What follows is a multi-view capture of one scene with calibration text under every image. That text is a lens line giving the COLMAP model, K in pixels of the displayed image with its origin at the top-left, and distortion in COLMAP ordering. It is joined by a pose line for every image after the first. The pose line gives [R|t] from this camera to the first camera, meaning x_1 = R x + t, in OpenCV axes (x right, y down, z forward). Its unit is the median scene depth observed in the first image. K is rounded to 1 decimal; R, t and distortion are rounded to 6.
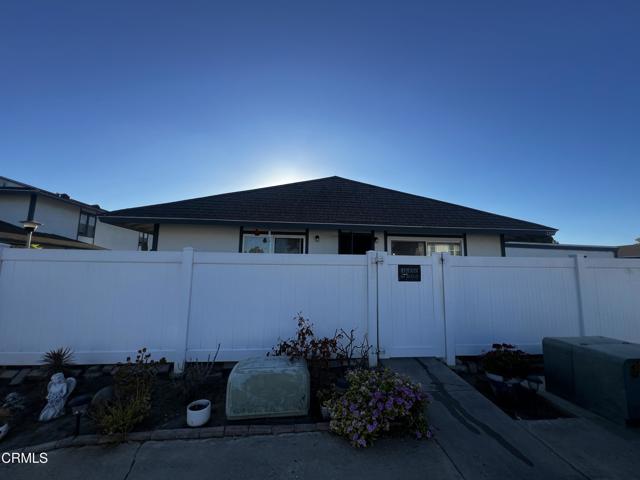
lens RADIAL K [[255.6, 0, 320.0], [0, 255.6, 240.0], [0, 0, 1]] dist [0.001183, -0.000004]
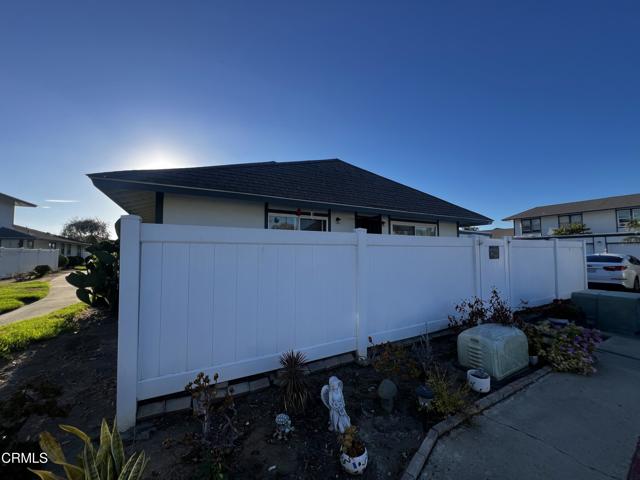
lens RADIAL K [[255.6, 0, 320.0], [0, 255.6, 240.0], [0, 0, 1]] dist [0.001183, -0.000004]
pose [[0.912030, 0.004753, 0.410096, -0.494598], [-0.034727, 0.997237, 0.065672, 0.007431], [-0.408651, -0.074136, 0.909675, 0.102968]]
